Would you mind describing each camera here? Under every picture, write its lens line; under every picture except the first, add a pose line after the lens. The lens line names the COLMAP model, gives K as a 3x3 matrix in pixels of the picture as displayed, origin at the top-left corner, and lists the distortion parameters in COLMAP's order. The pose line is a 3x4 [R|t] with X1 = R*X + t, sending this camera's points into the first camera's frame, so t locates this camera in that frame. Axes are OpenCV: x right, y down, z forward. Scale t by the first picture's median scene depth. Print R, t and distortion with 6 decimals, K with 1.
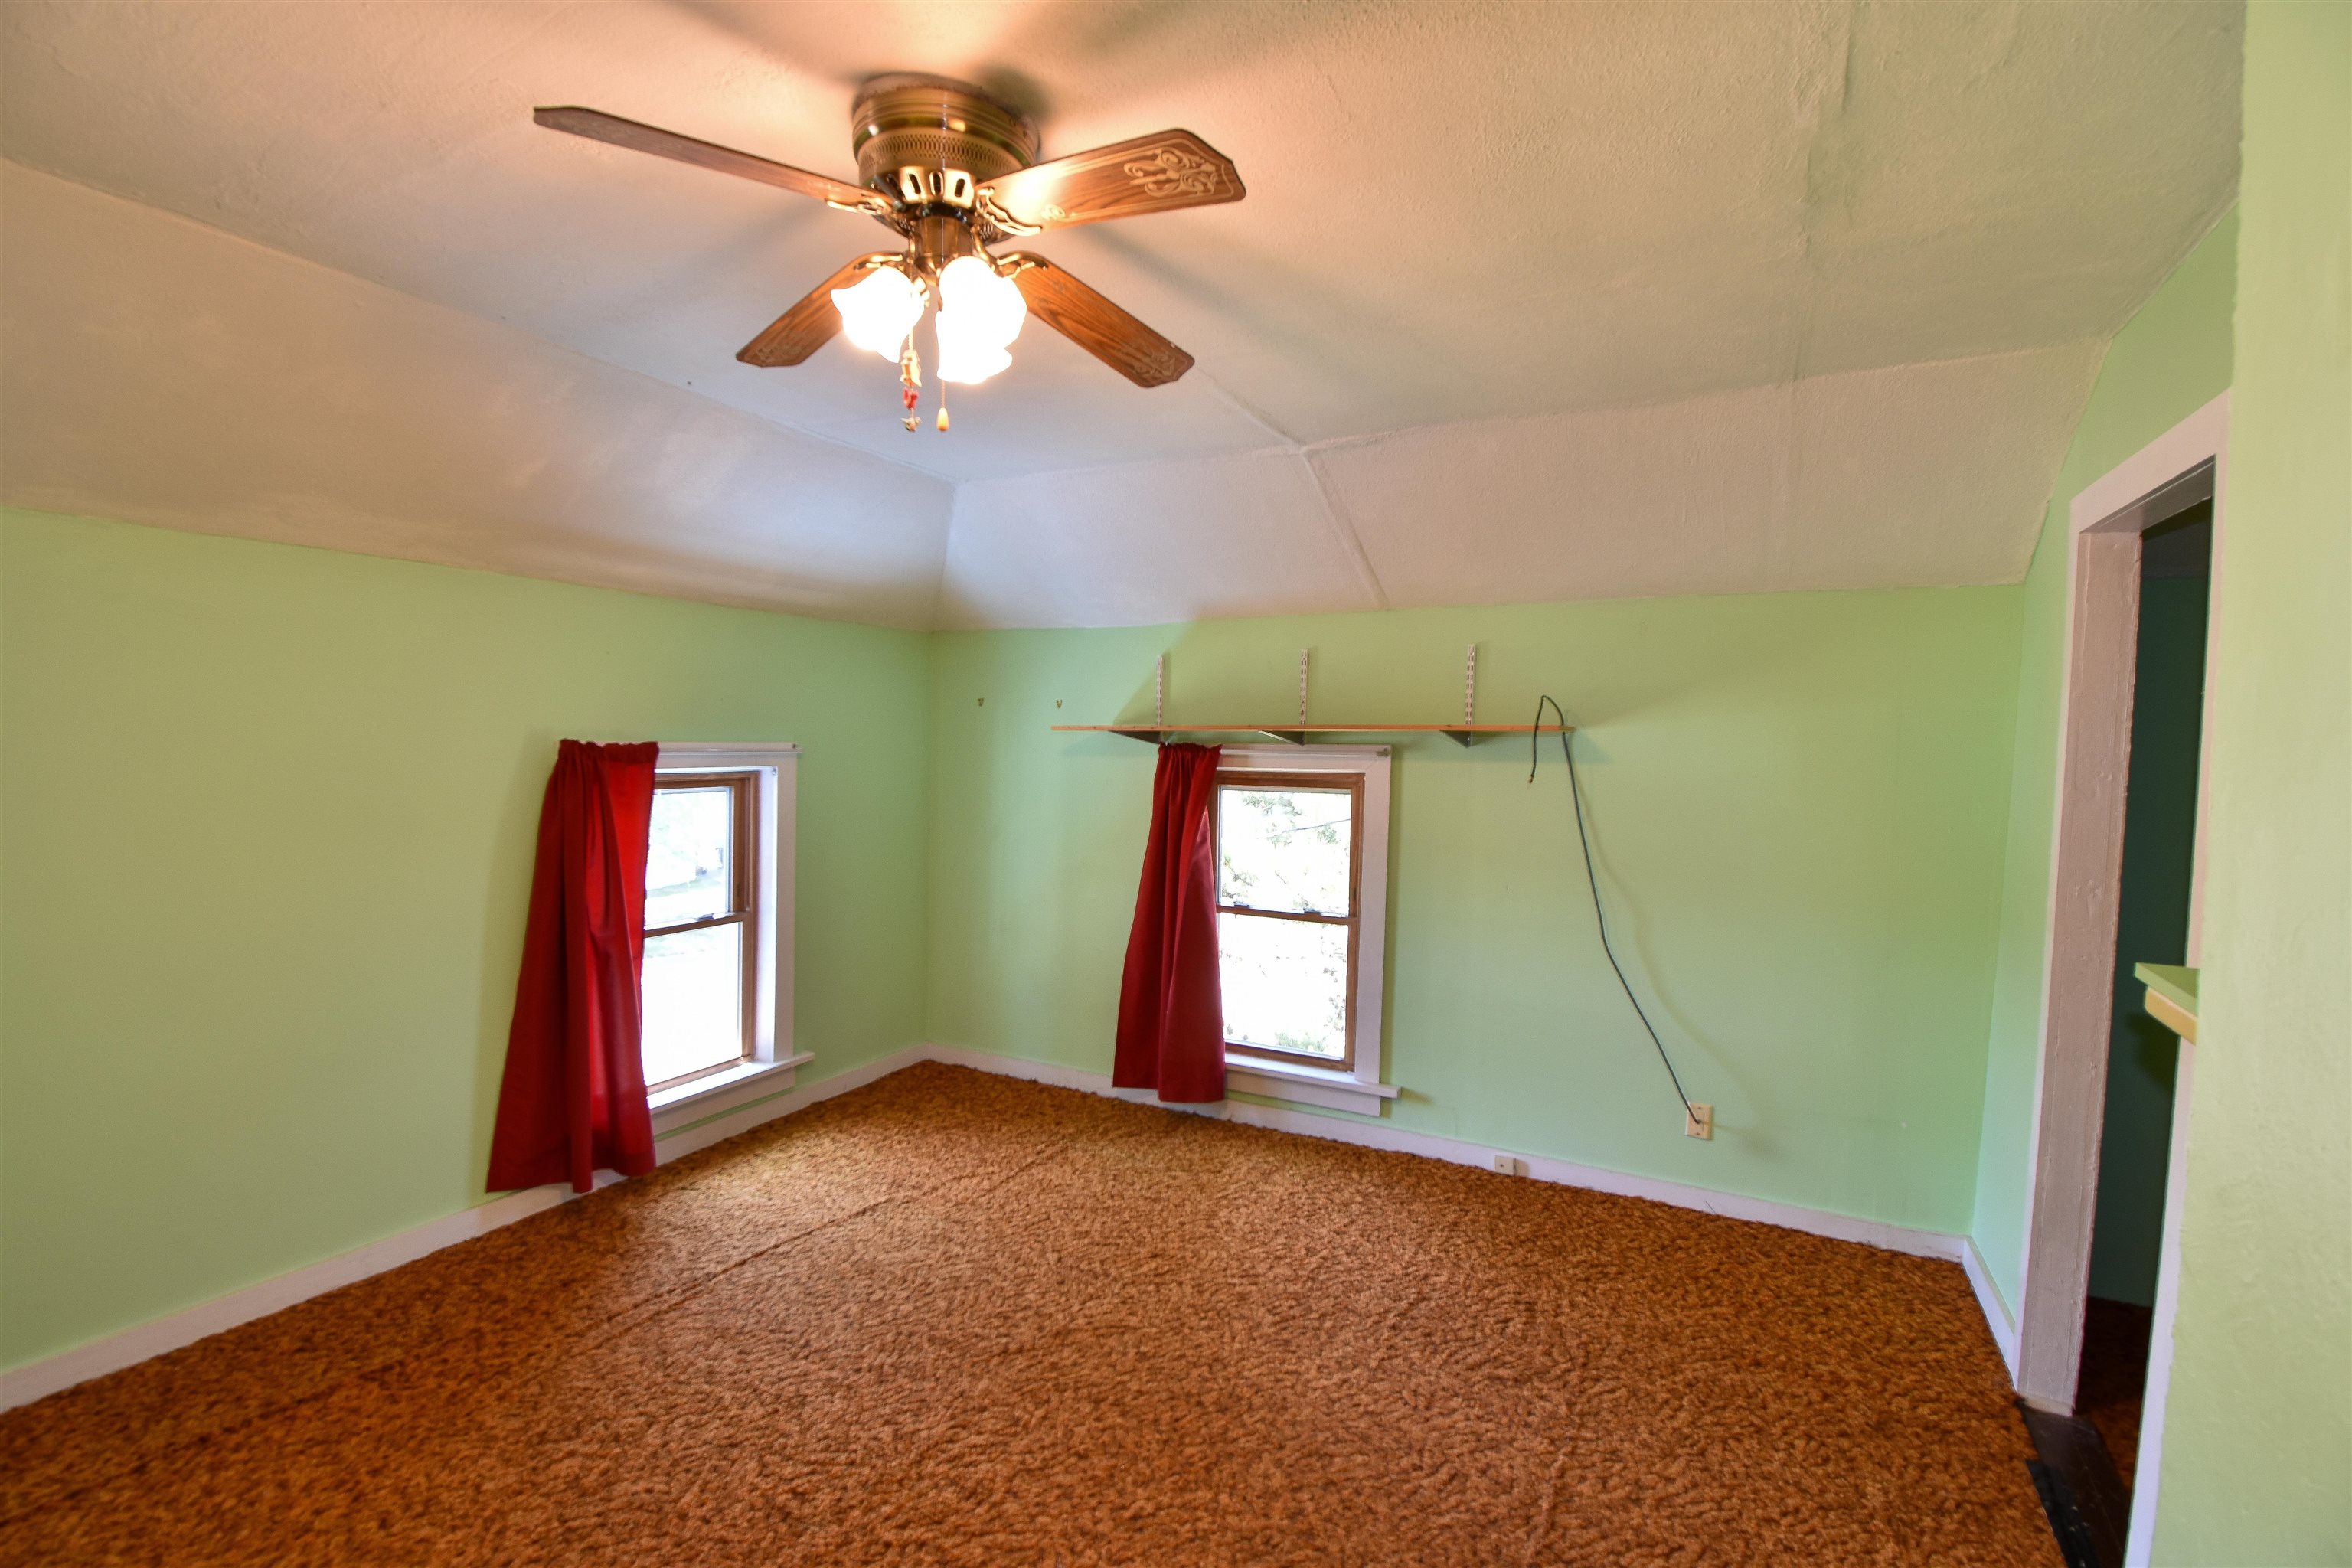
lens RADIAL K [[1036.7, 0, 1182.0], [0, 1036.7, 782.2], [0, 0, 1]] dist [0.022508, -0.026570]
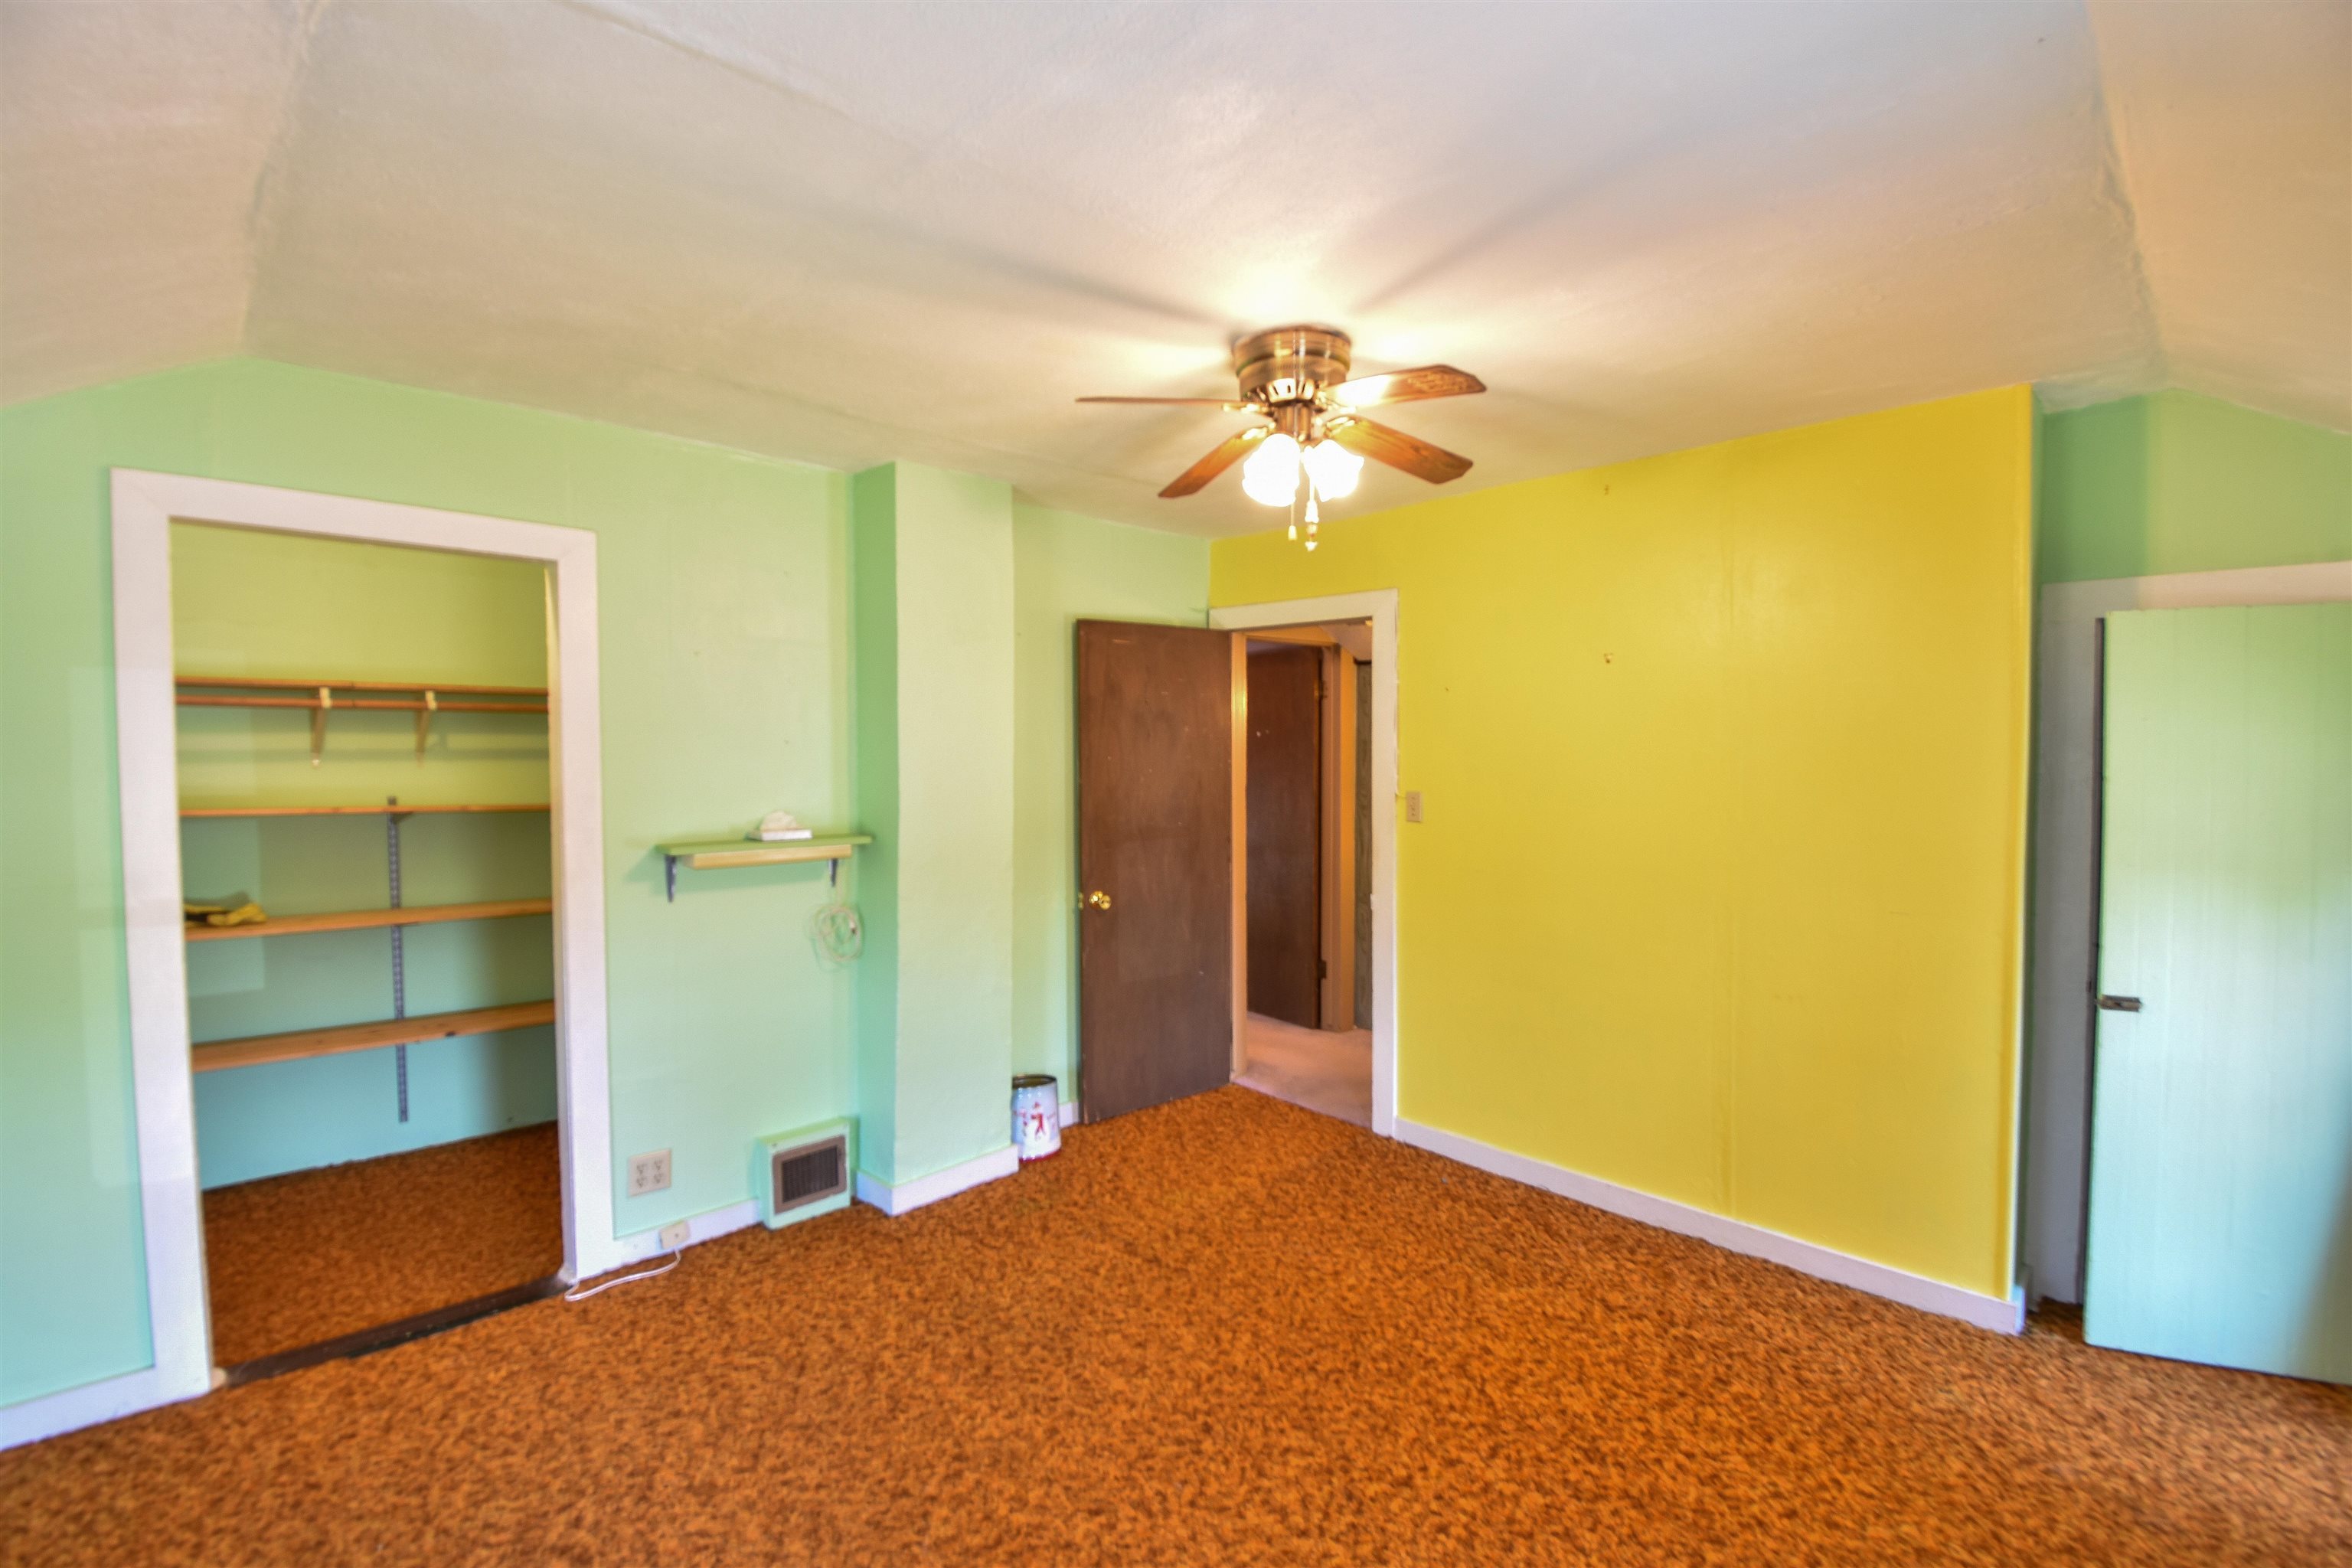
lens RADIAL K [[1036.7, 0, 1182.0], [0, 1036.7, 782.2], [0, 0, 1]] dist [0.022508, -0.026570]
pose [[-0.949863, -0.032291, 0.310995, -0.414753], [-0.004682, 0.996010, 0.089116, -0.088588], [-0.312632, 0.083192, -0.946224, 1.869279]]
